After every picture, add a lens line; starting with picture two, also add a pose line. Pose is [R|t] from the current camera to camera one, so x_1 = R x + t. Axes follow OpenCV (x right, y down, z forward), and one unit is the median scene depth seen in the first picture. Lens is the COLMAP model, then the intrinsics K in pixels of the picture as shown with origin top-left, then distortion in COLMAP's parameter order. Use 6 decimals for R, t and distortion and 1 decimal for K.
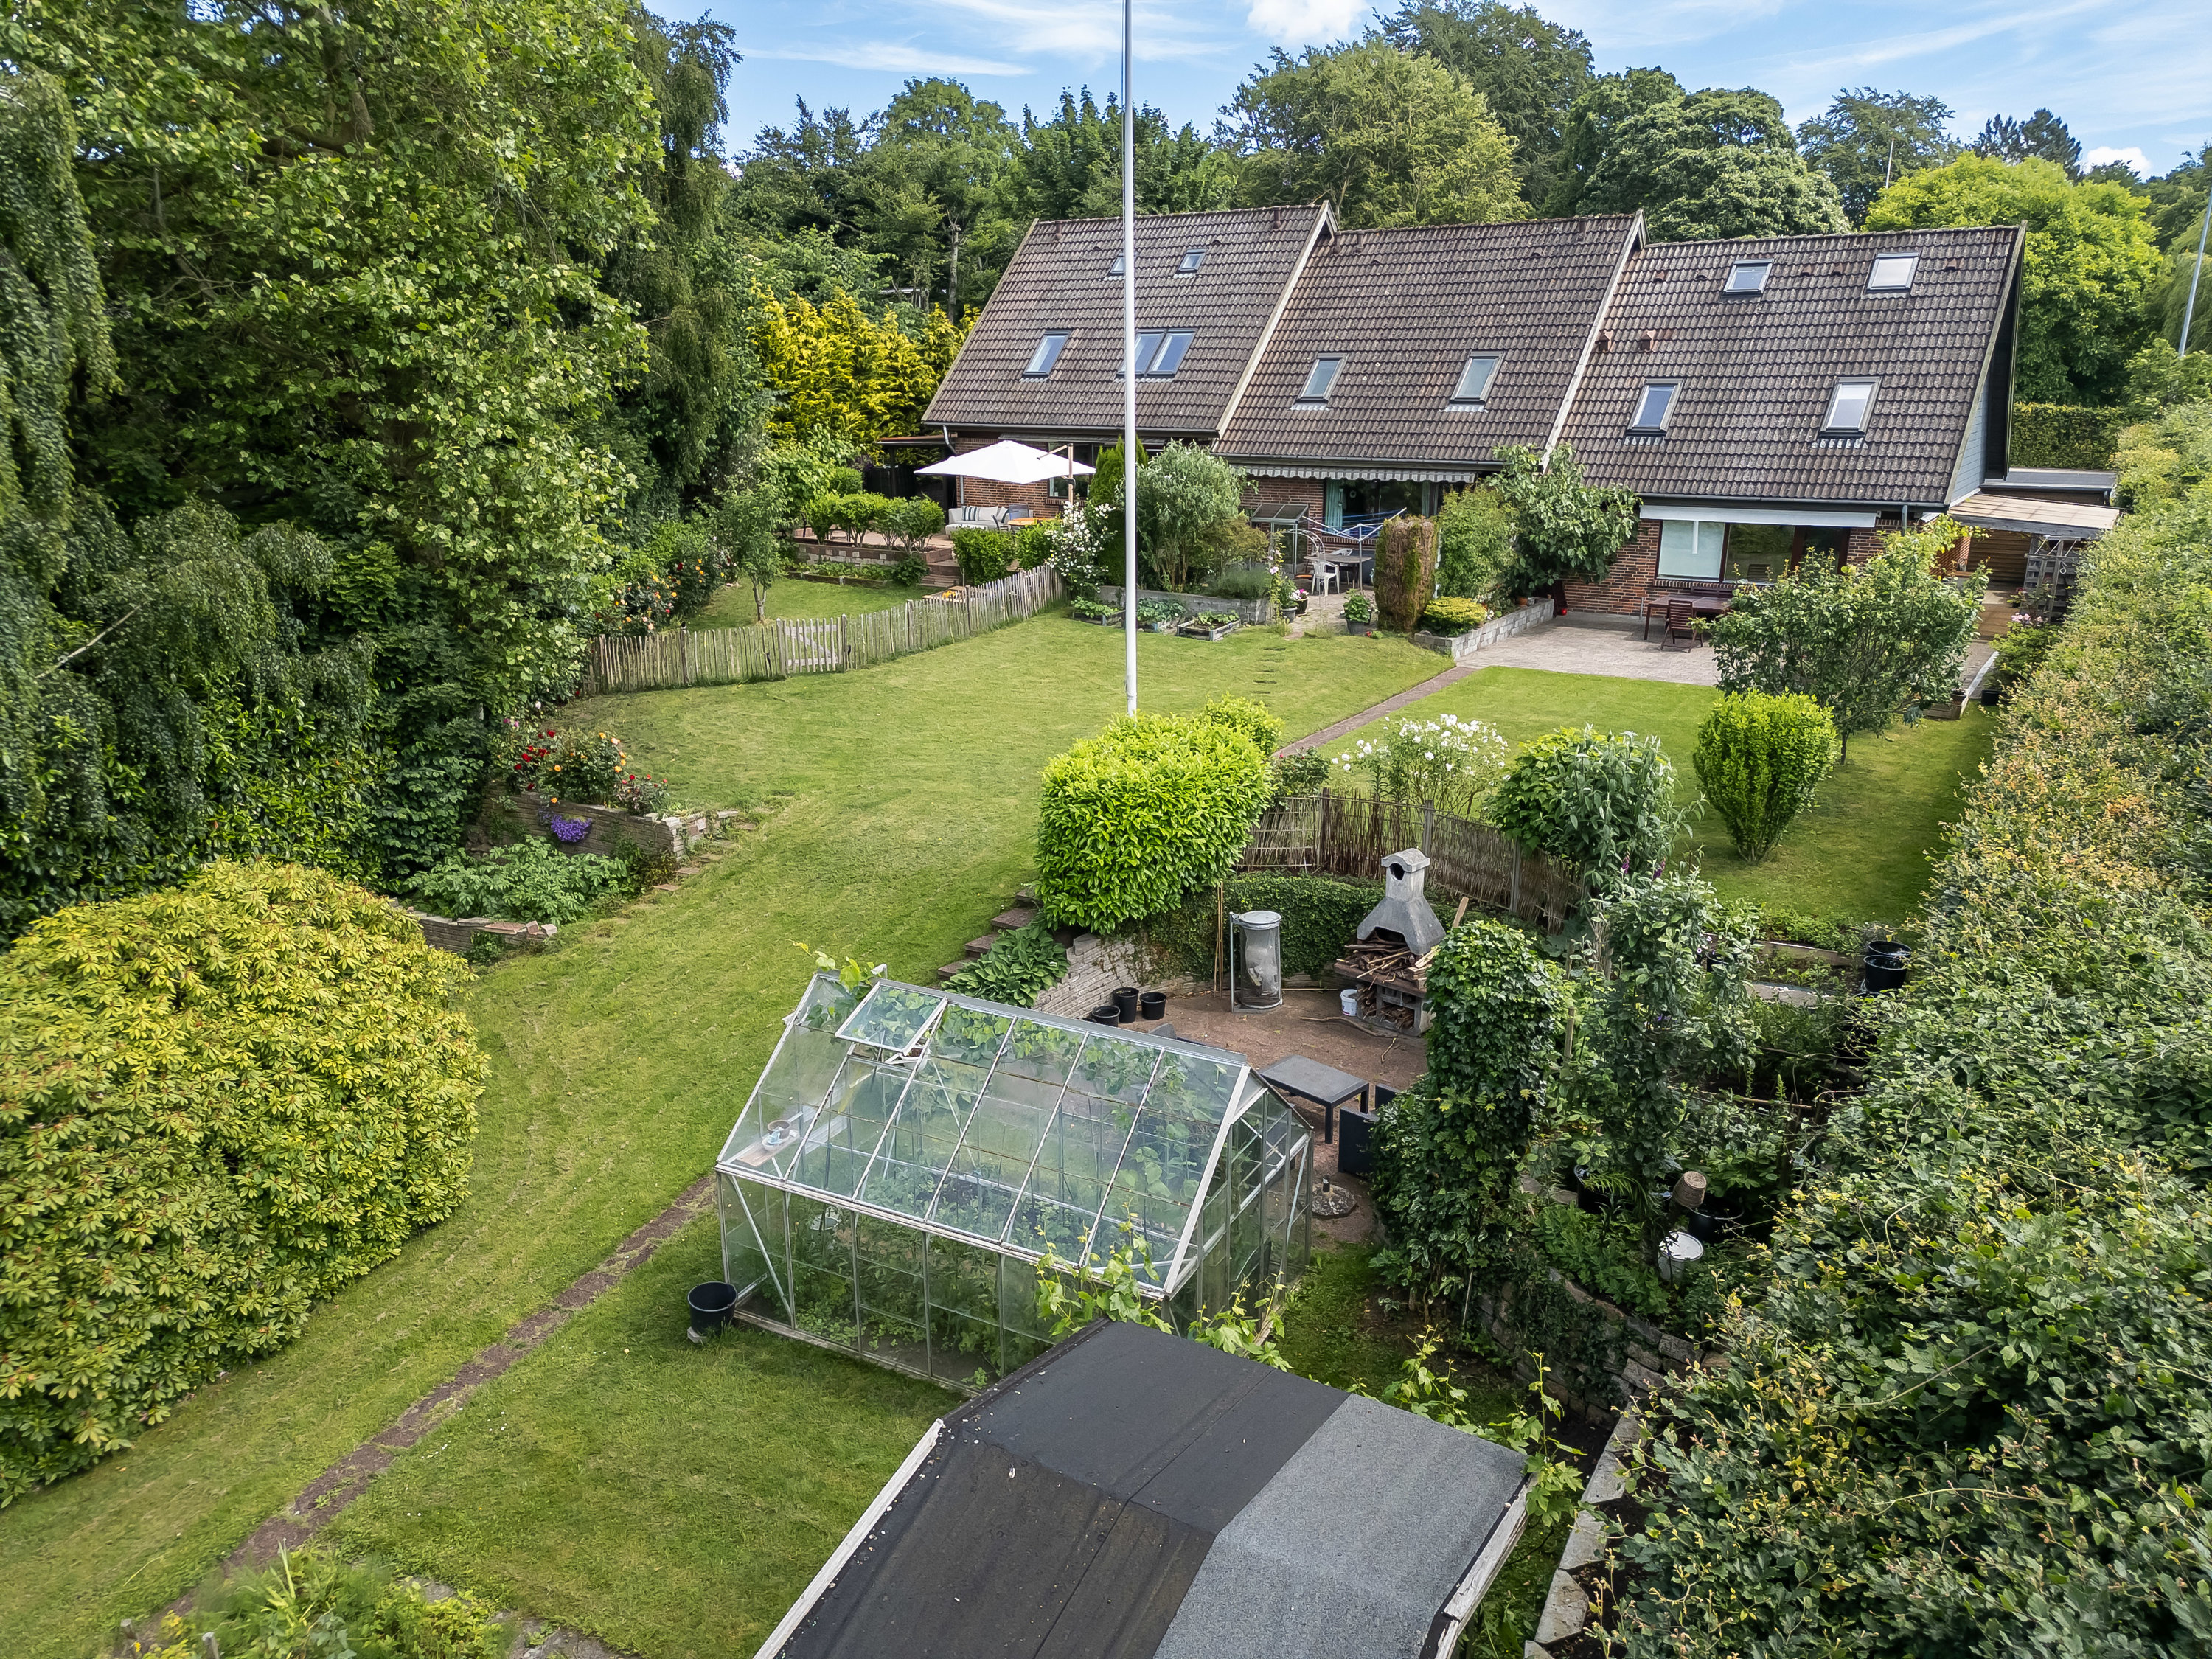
lens RADIAL K [[1549.3, 0, 1102.3], [0, 1549.3, 833.8], [0, 0, 1]] dist [0.049457, -0.028049]
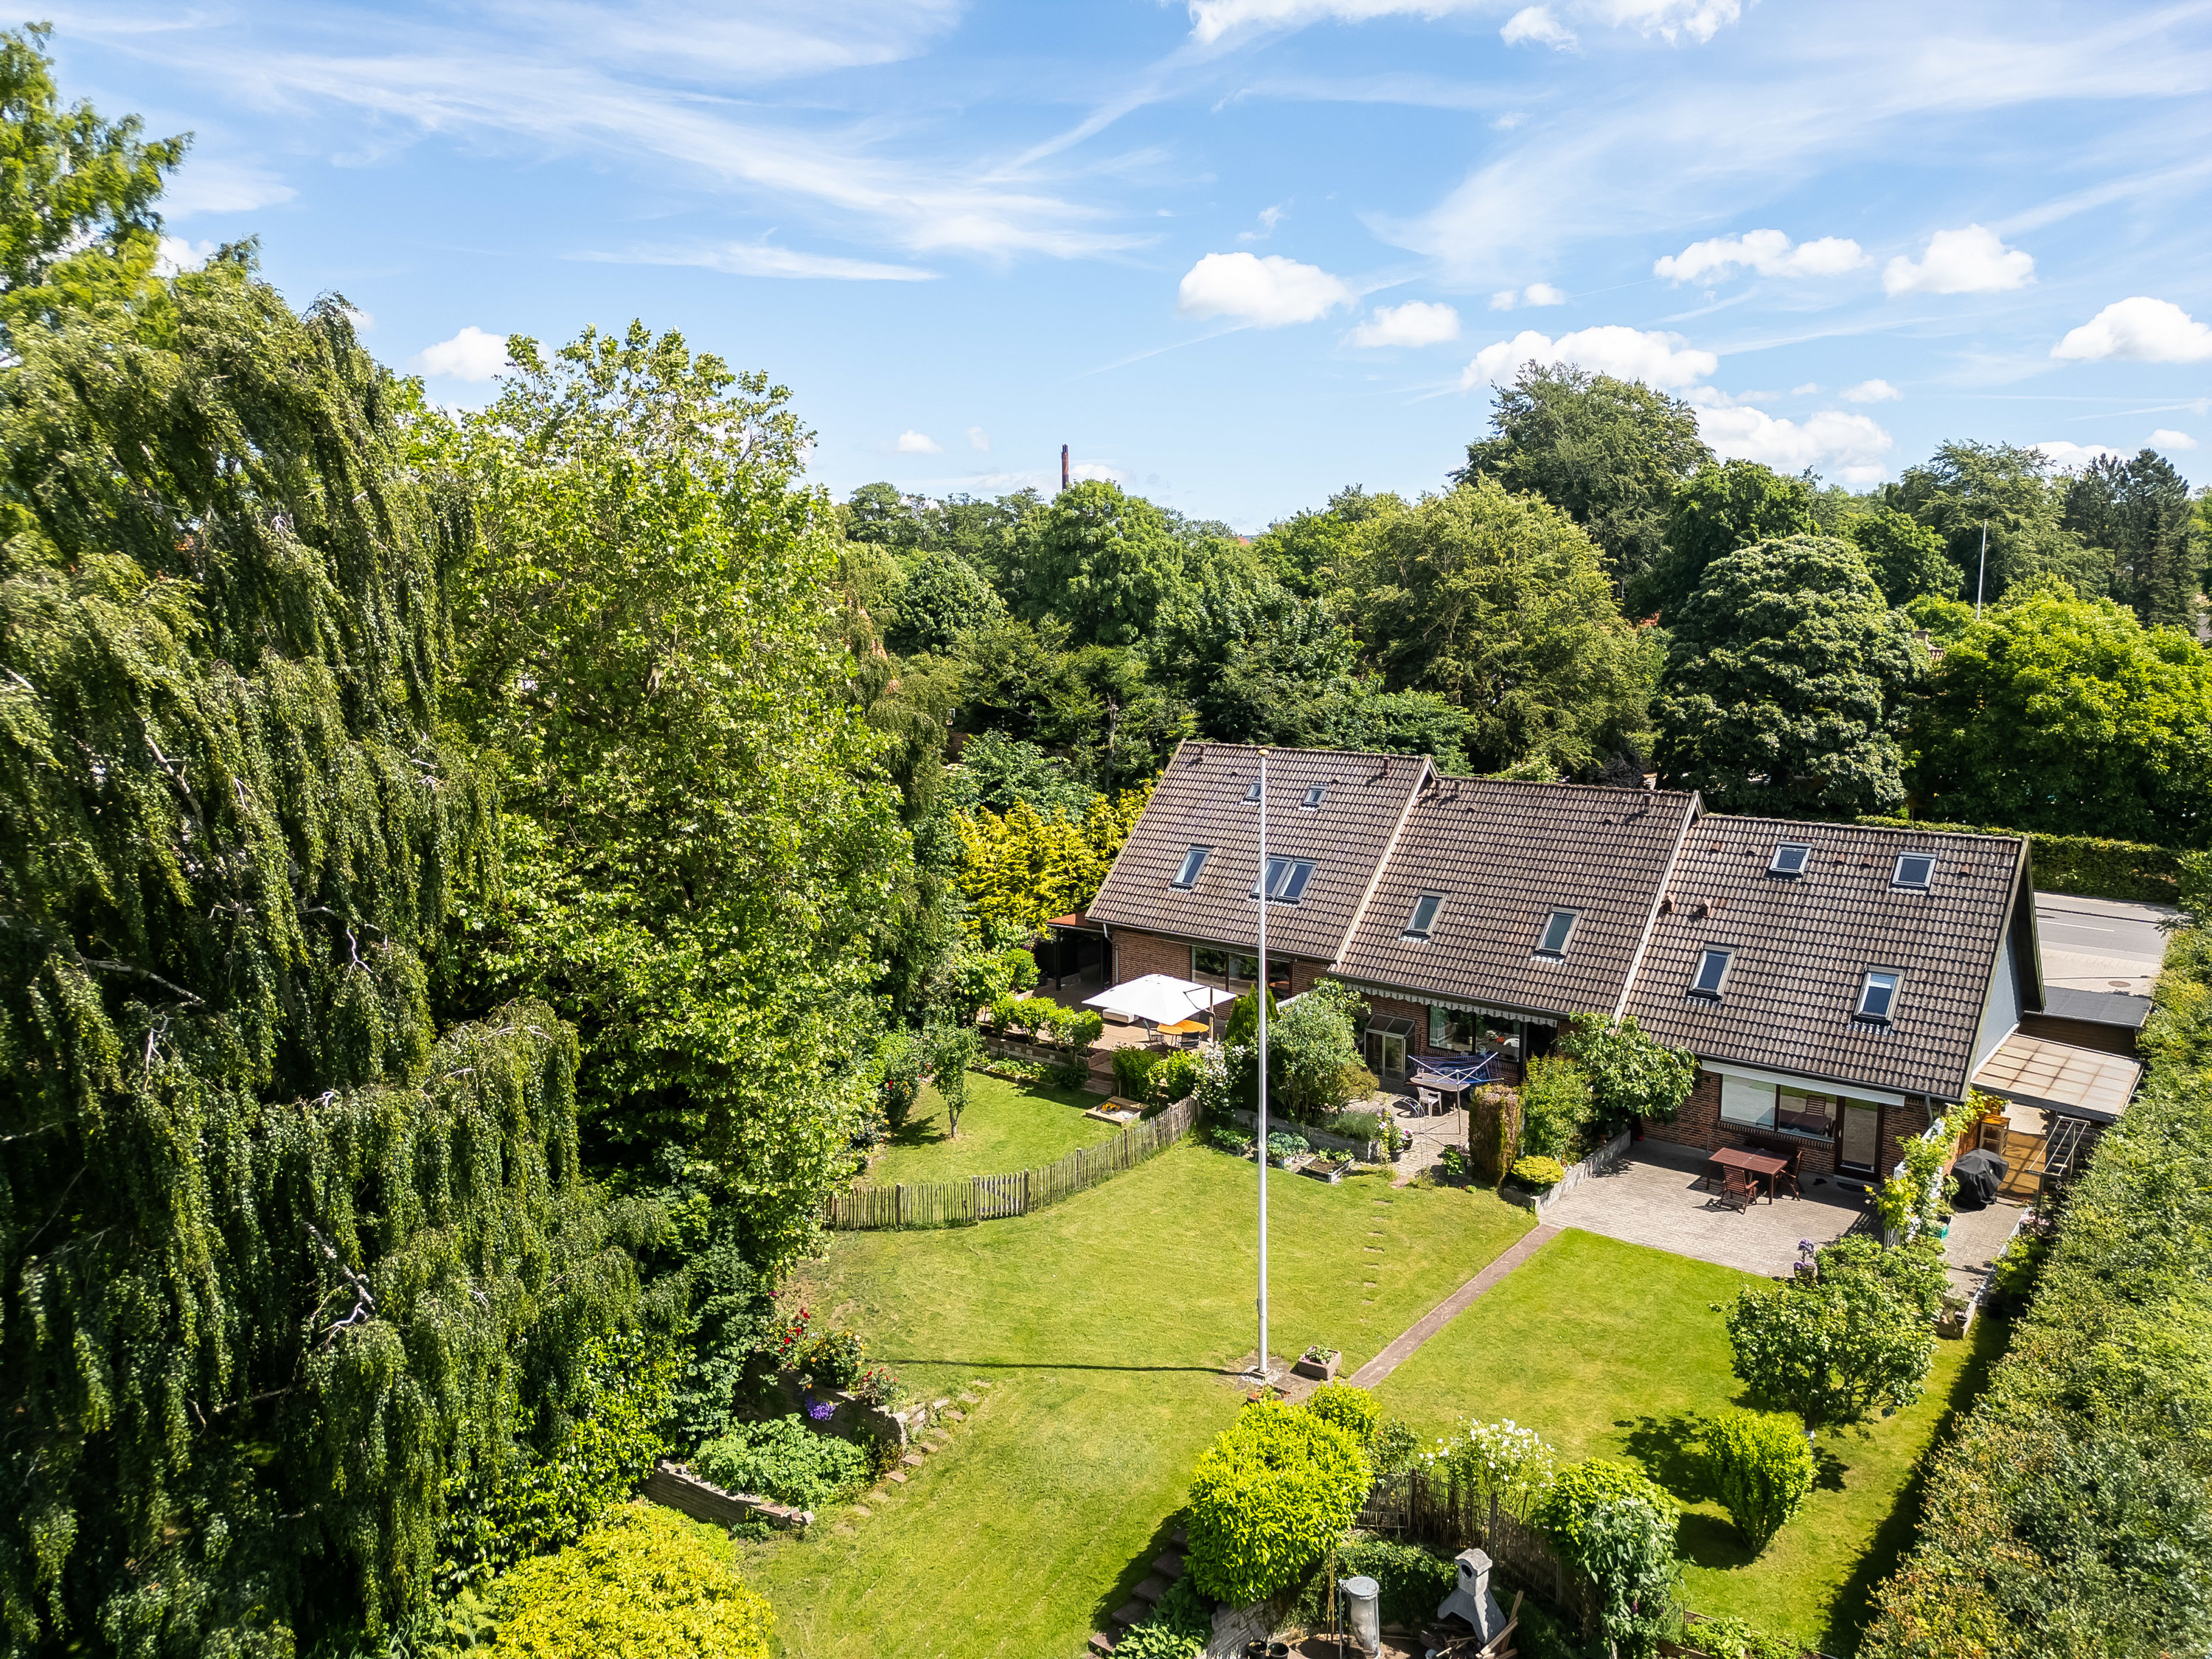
lens RADIAL K [[1549.3, 0, 1097.2], [0, 1549.3, 829.2], [0, 0, 1]] dist [0.049457, -0.028049]
pose [[0.996076, 0.011466, -0.087761, -0.005330], [-0.023856, 0.989657, -0.141457, -0.205211], [0.085231, 0.142995, 0.986047, -0.214807]]
